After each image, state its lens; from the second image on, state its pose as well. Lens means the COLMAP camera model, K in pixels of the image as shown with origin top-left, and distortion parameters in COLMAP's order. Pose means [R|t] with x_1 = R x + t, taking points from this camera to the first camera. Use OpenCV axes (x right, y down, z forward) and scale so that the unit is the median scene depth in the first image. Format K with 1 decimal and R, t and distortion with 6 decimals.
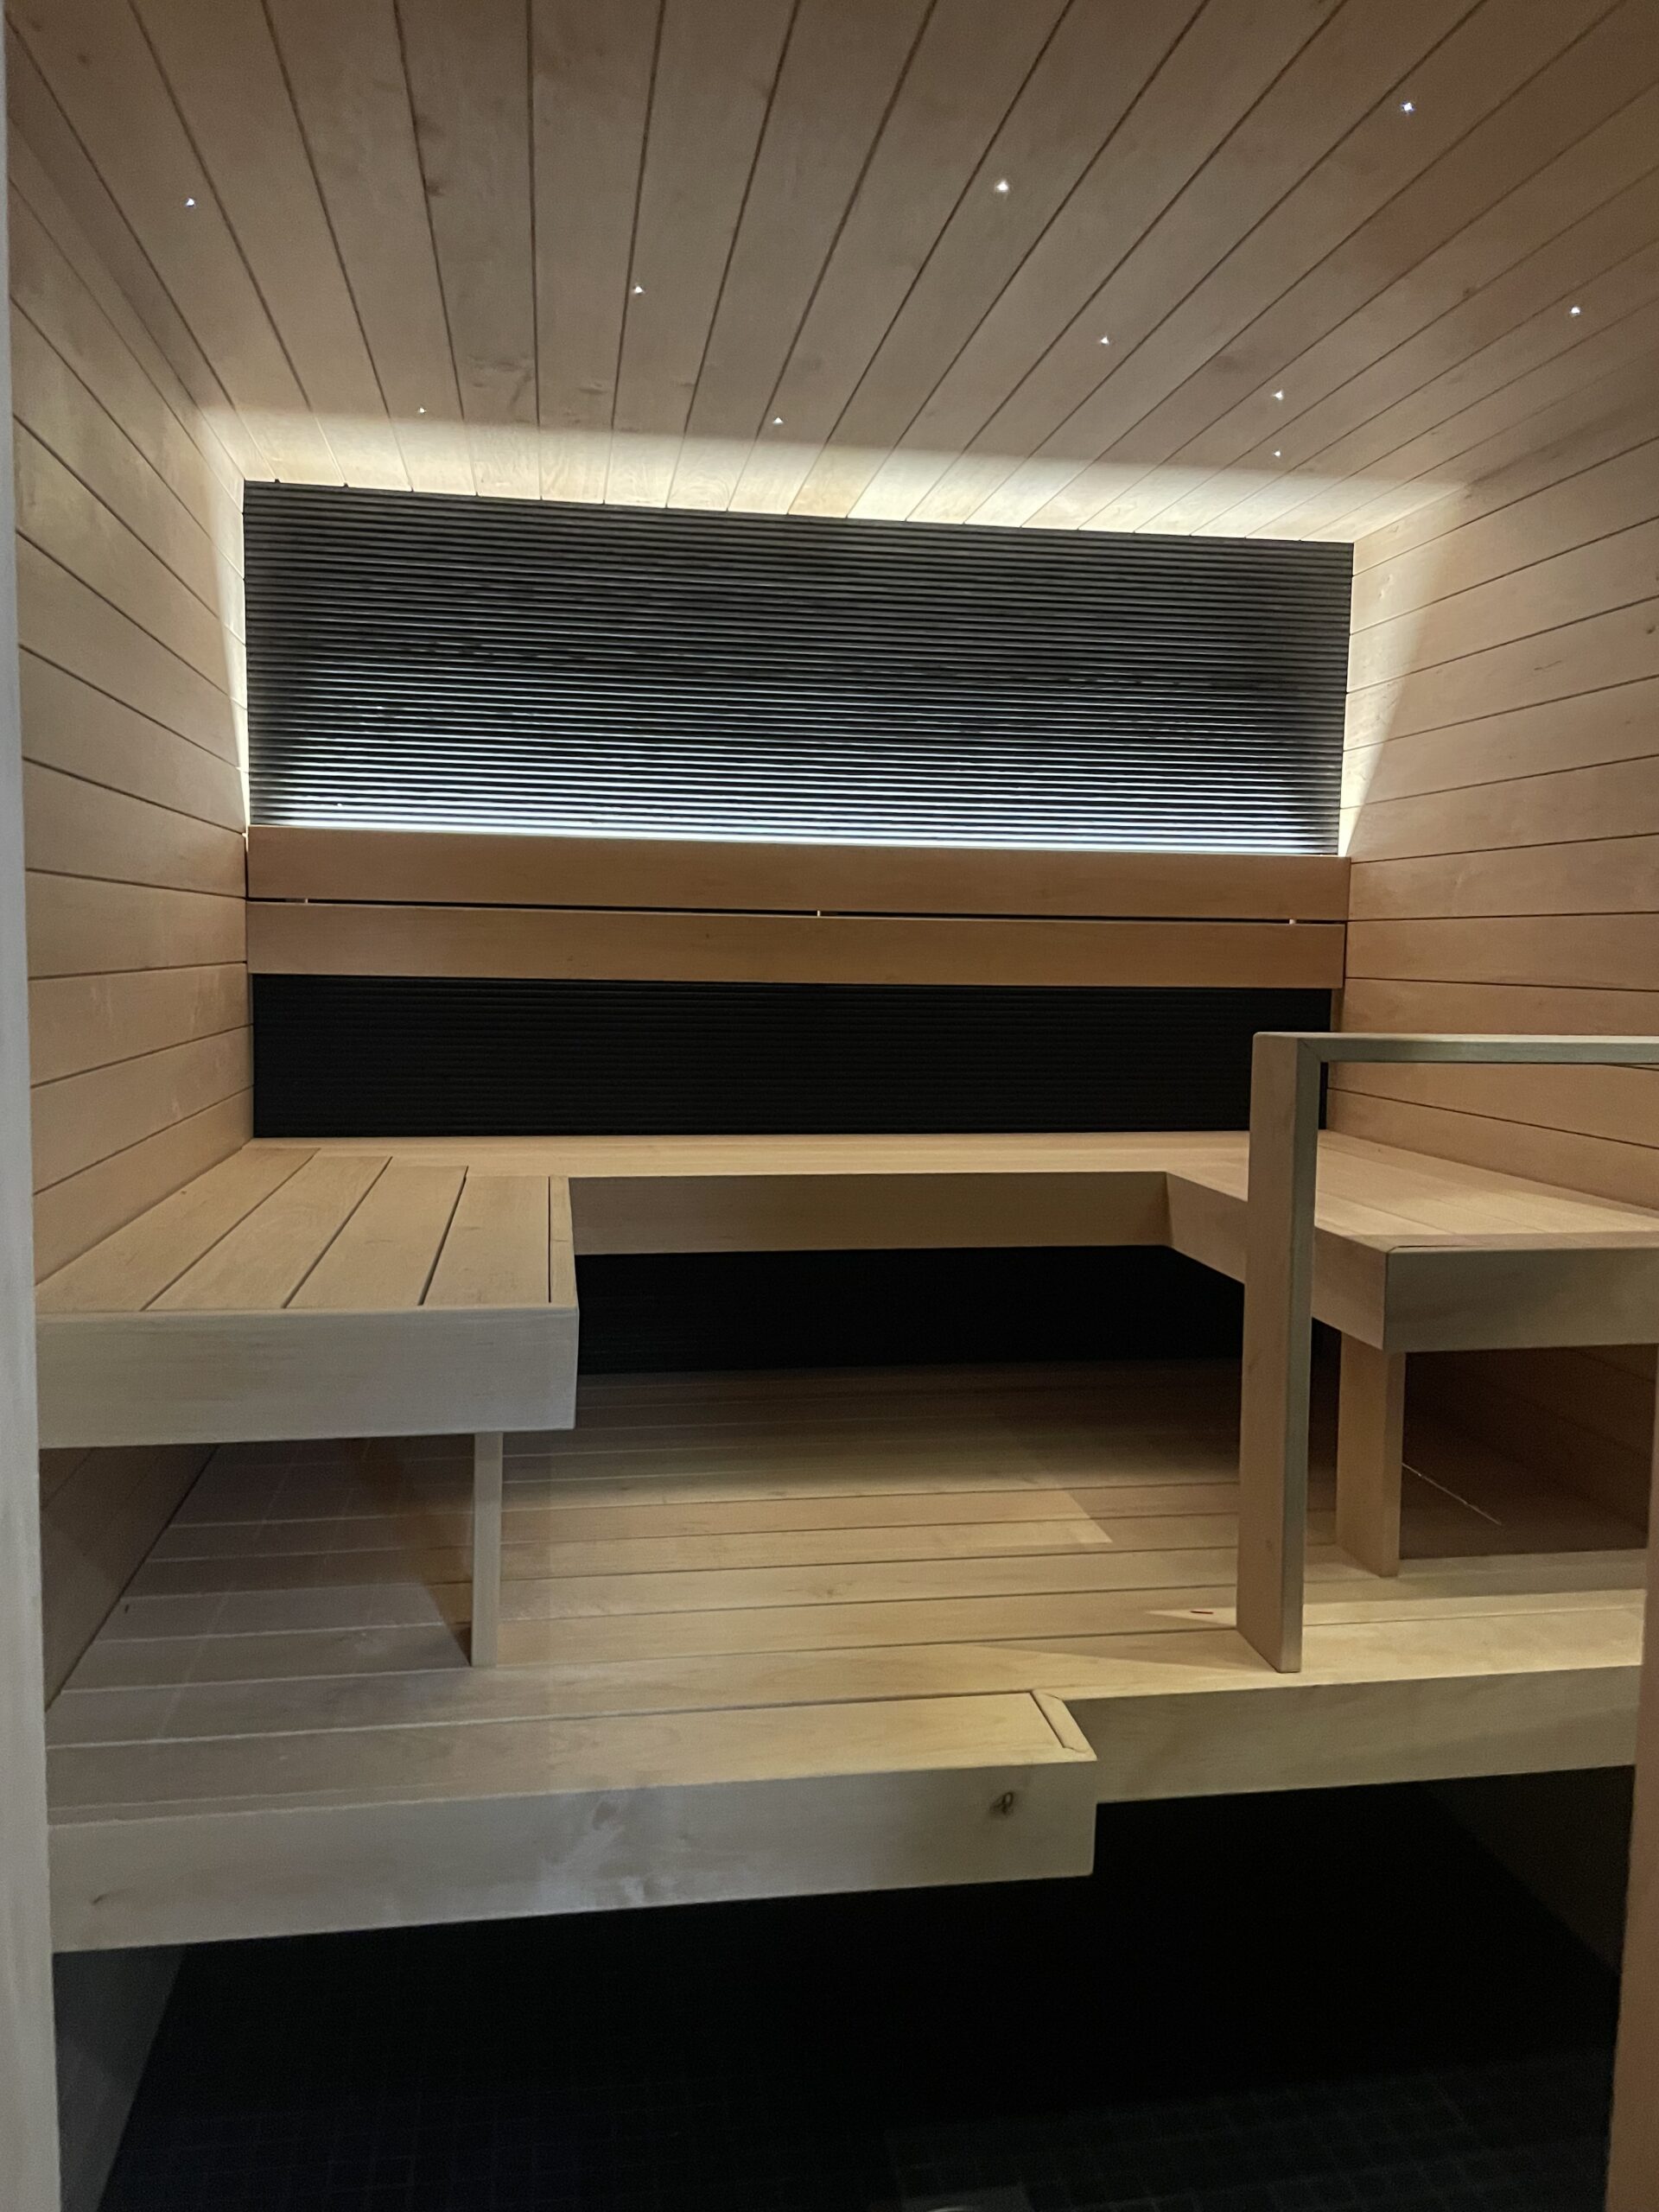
lens RADIAL K [[1709.4, 0, 828.9], [0, 1709.4, 1085.8], [0, 0, 1]] dist [0.108965, -0.149355]
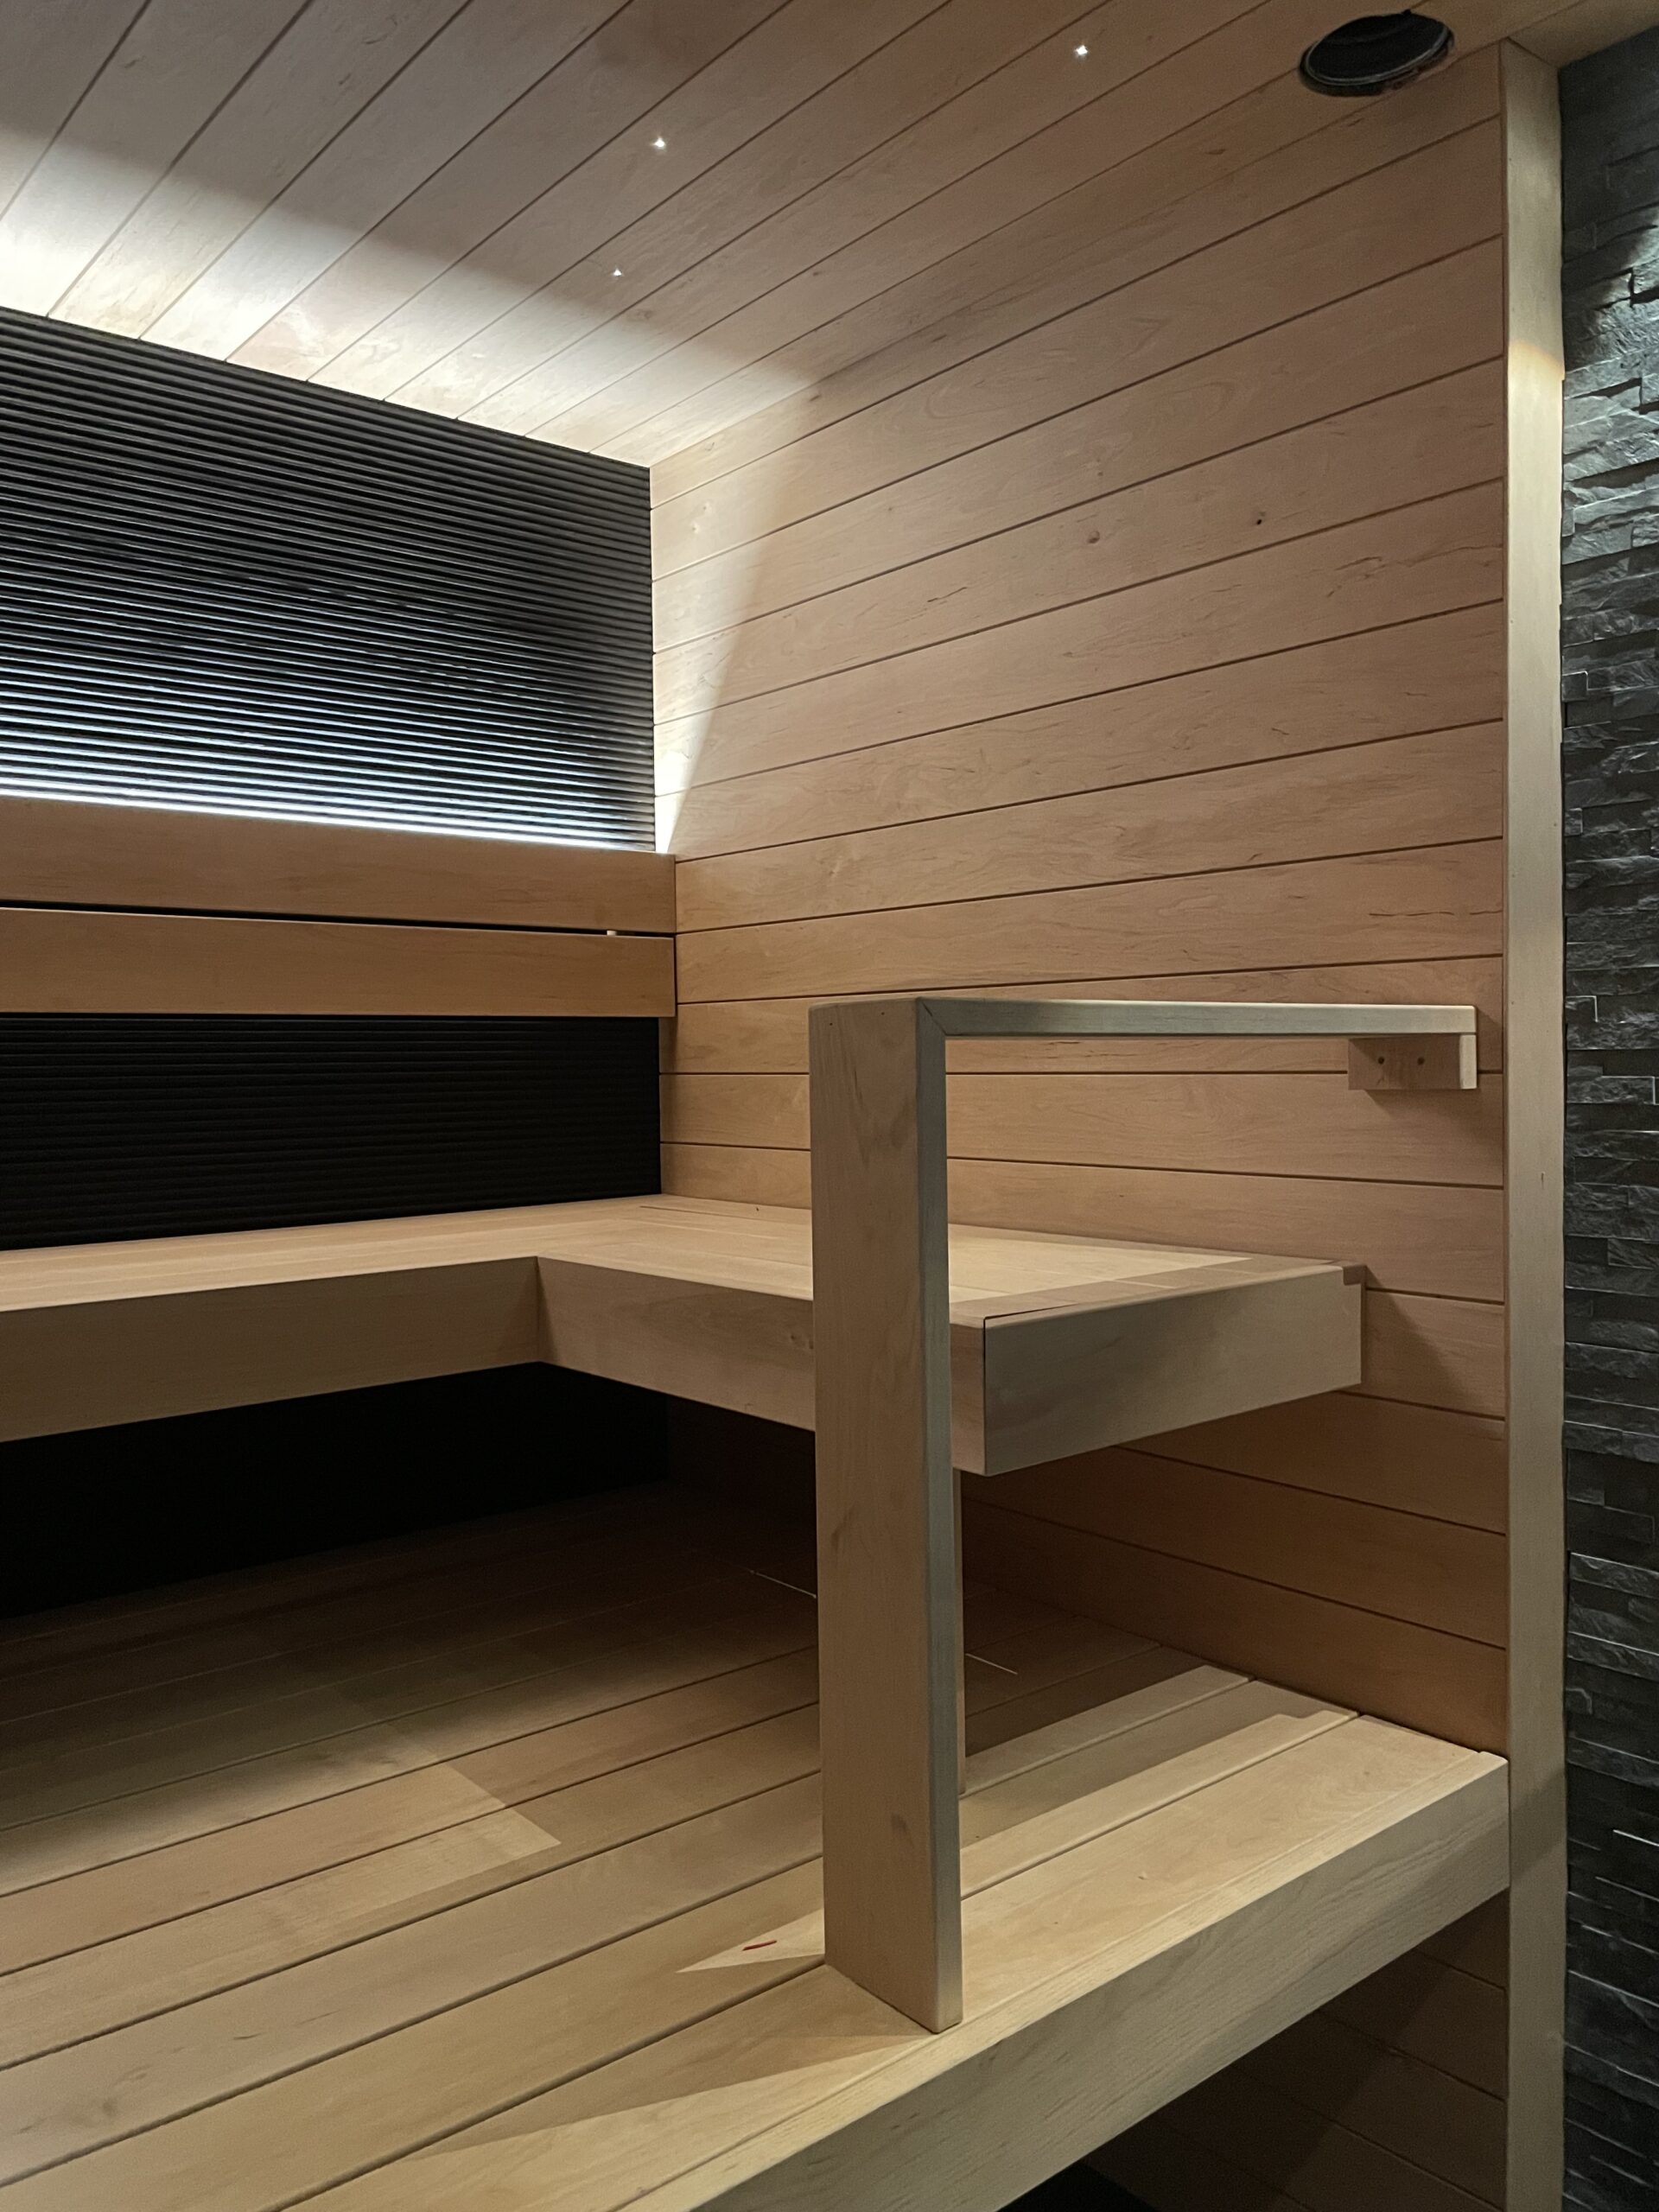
lens RADIAL K [[1692.3, 0, 819.5], [0, 1692.3, 1111.4], [0, 0, 1]] dist [0.104388, -0.135317]
pose [[0.867255, -0.043014, 0.496002, -0.041739], [0.068353, 0.997114, -0.033043, 0.020106], [-0.493149, 0.062560, 0.867693, 0.309810]]
